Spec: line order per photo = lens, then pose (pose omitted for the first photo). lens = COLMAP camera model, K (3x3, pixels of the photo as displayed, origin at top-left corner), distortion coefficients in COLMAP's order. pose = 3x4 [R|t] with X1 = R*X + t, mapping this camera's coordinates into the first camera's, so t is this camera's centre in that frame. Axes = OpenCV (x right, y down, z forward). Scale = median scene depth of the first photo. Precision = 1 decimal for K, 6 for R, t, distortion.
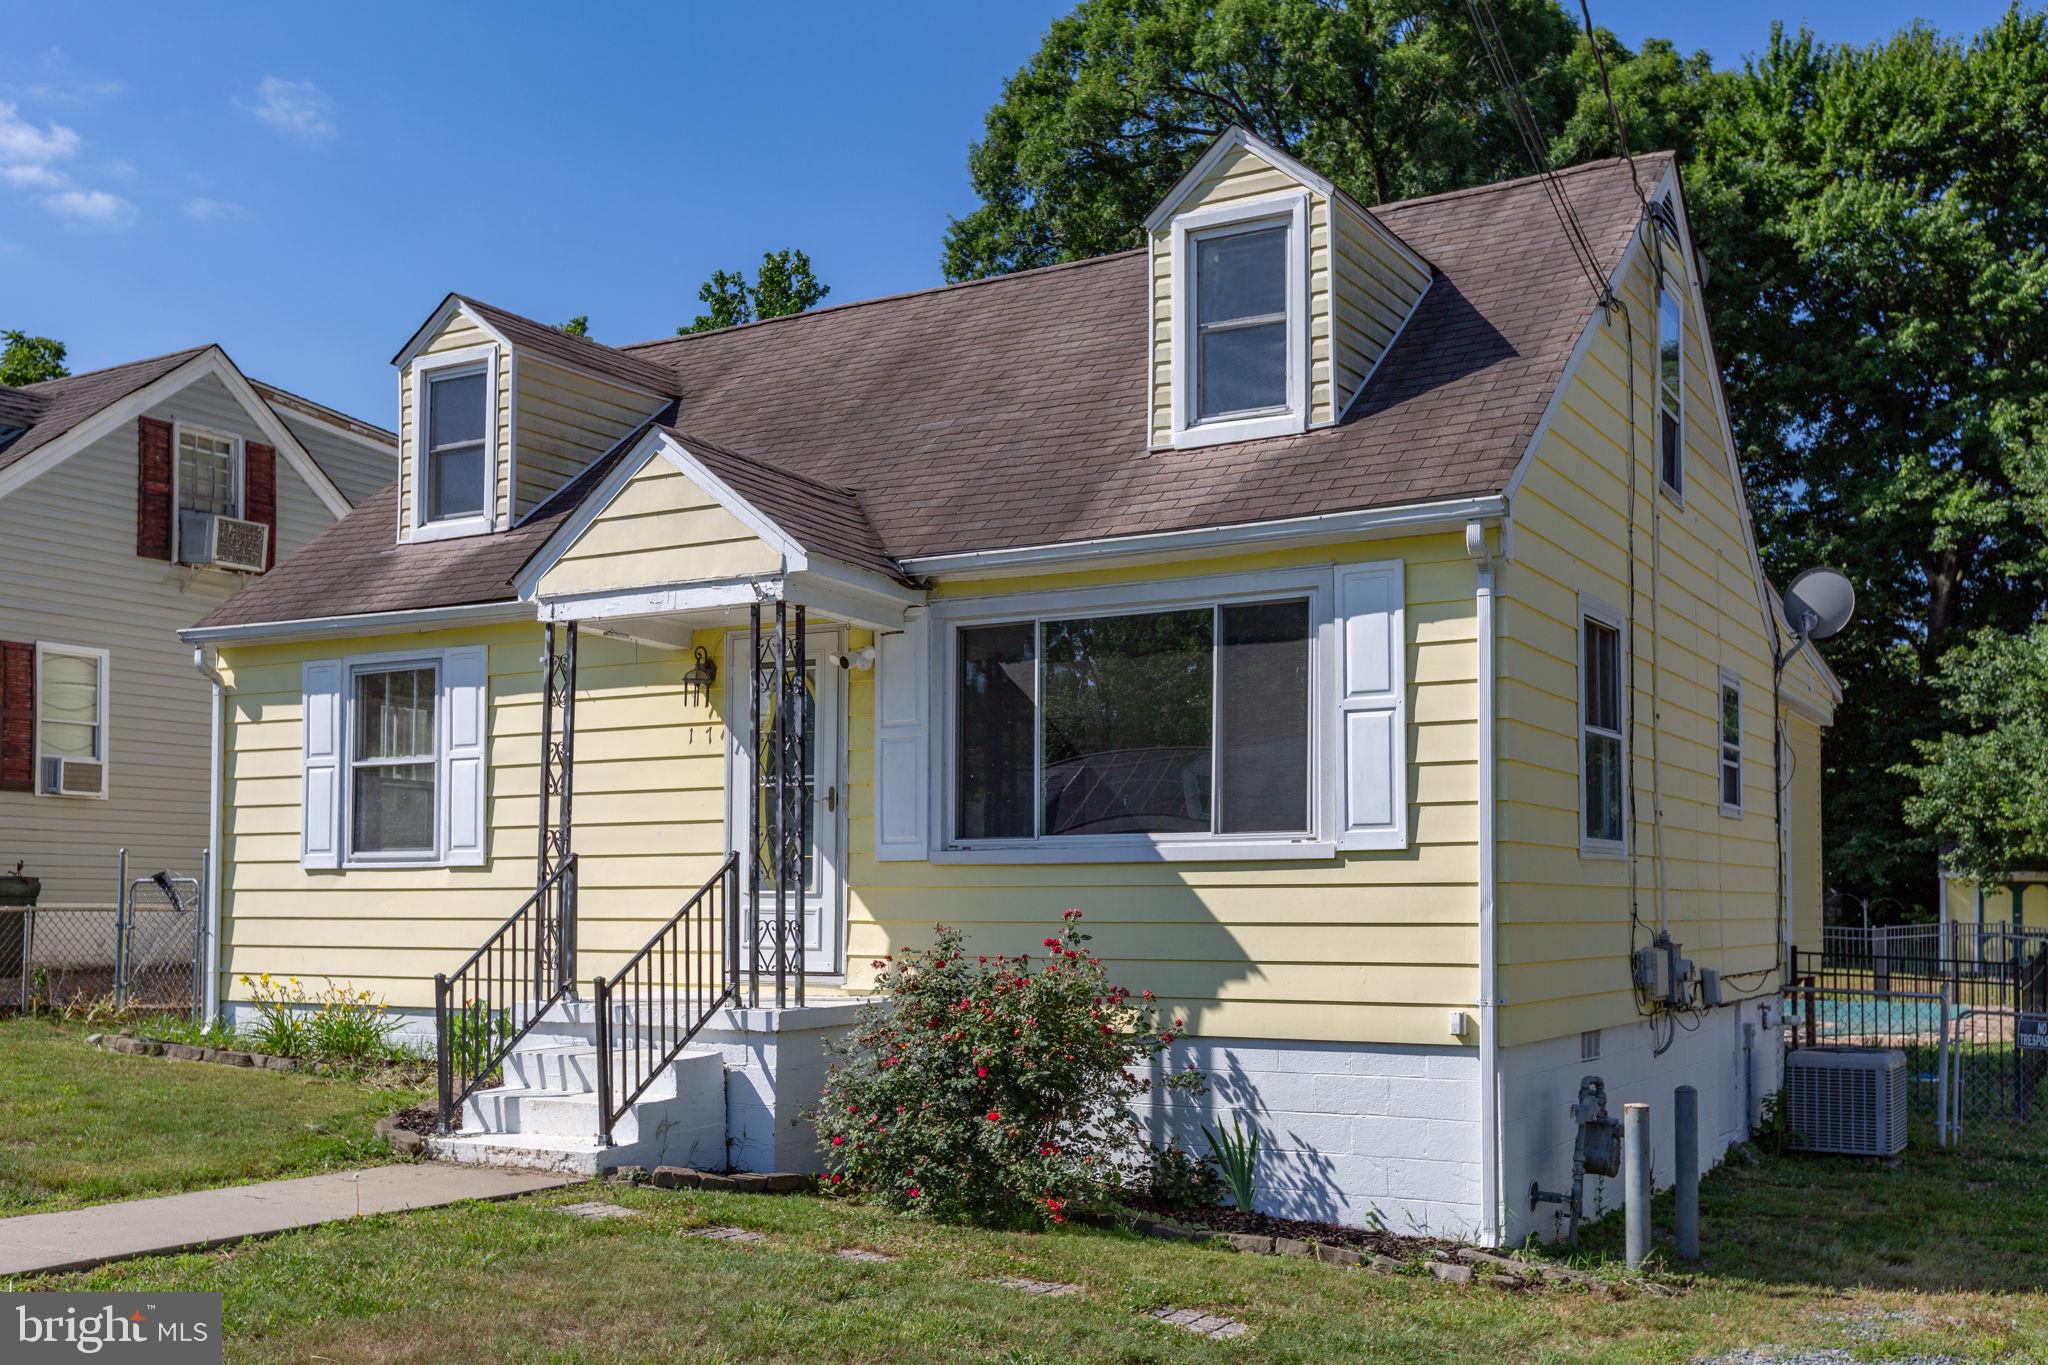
lens RADIAL K [[1996.1, 0, 1032.5], [0, 1996.1, 863.0], [0, 0, 1]] dist [-0.003082, -0.003033]
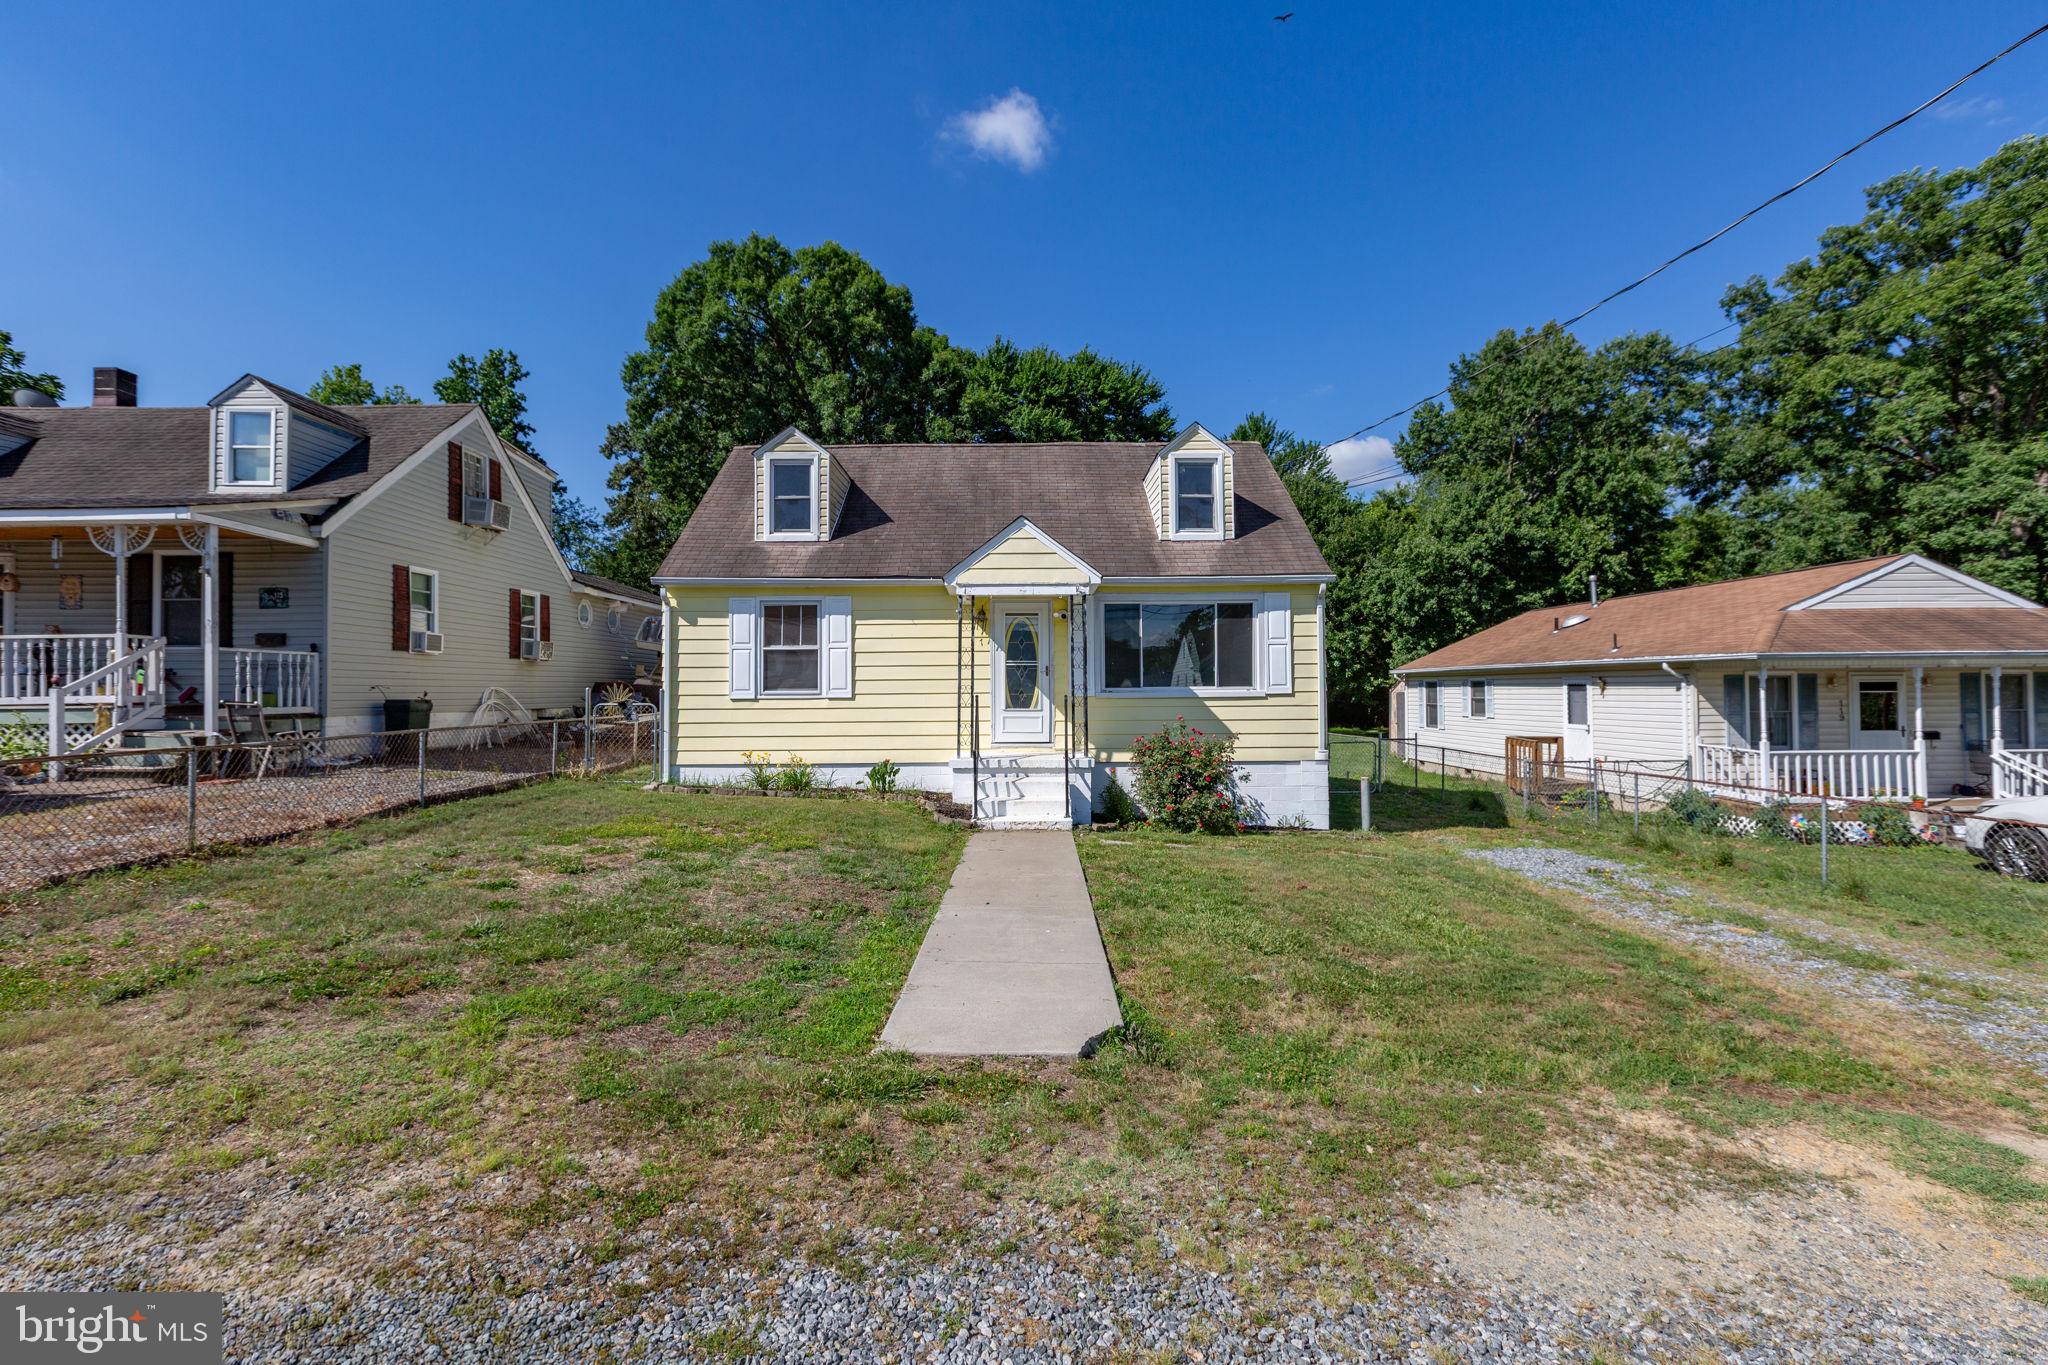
lens RADIAL K [[916.5, 0, 1012.1], [0, 916.5, 670.5], [0, 0, 1]] dist [0.000812, -0.000015]
pose [[0.864737, 0.003607, 0.502212, -0.626159], [-0.004315, 0.999991, 0.000249, -0.029237], [-0.502207, -0.002383, 0.864744, 0.044105]]
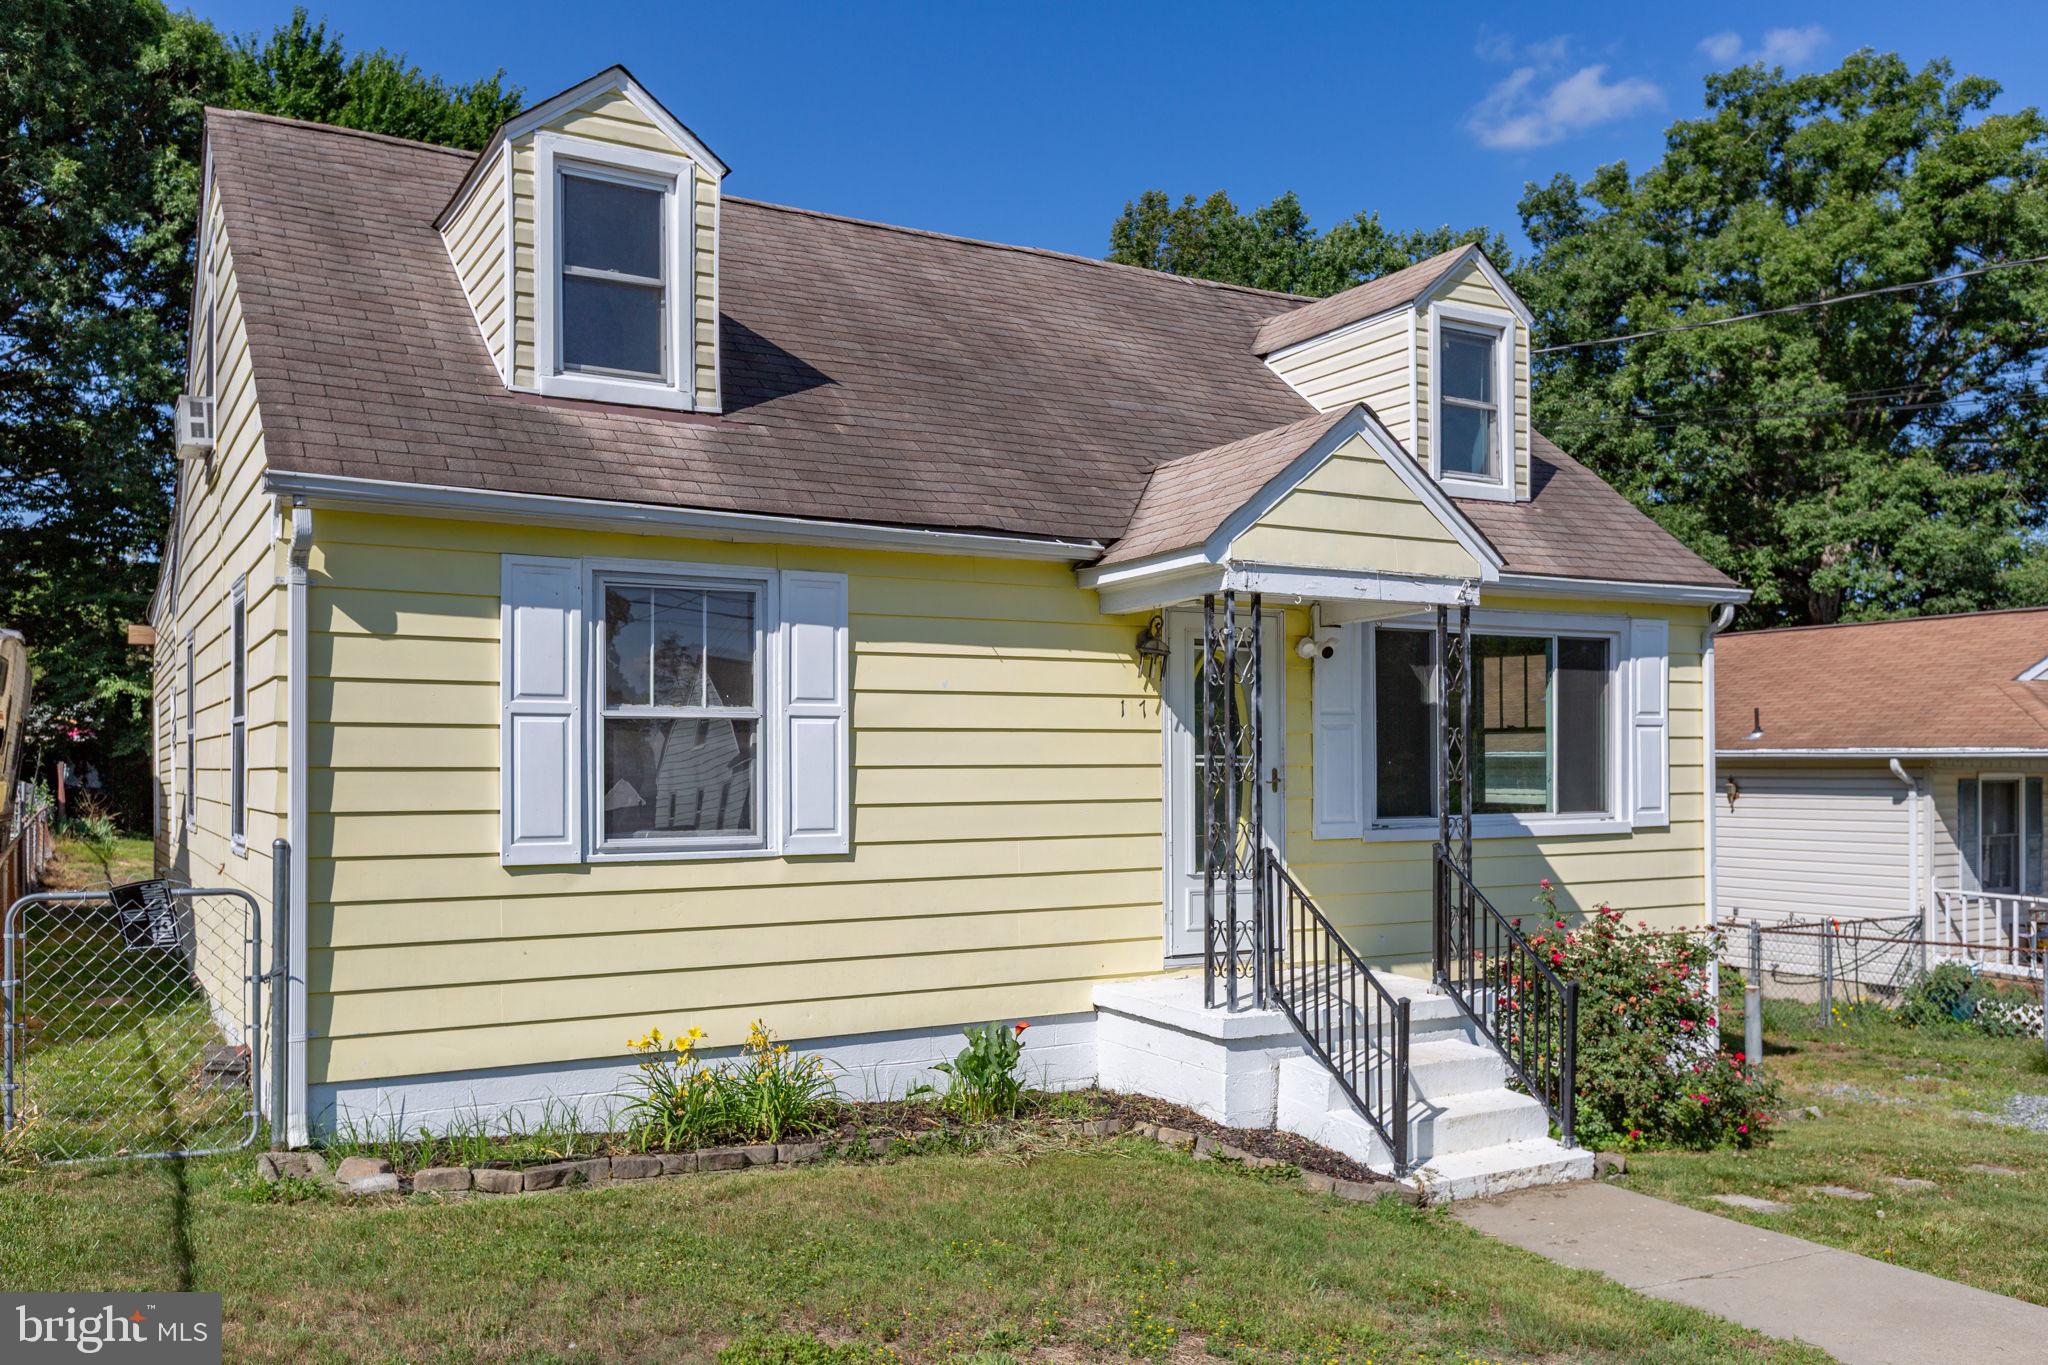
lens RADIAL K [[1635.0, 0, 998.9], [0, 1635.0, 767.1], [0, 0, 1]] dist [0.011547, -0.001033]
pose [[0.509399, -0.004104, 0.860521, -0.801529], [-0.017177, 0.999741, 0.014936, -0.043660], [-0.860359, -0.022389, 0.509196, 0.618141]]
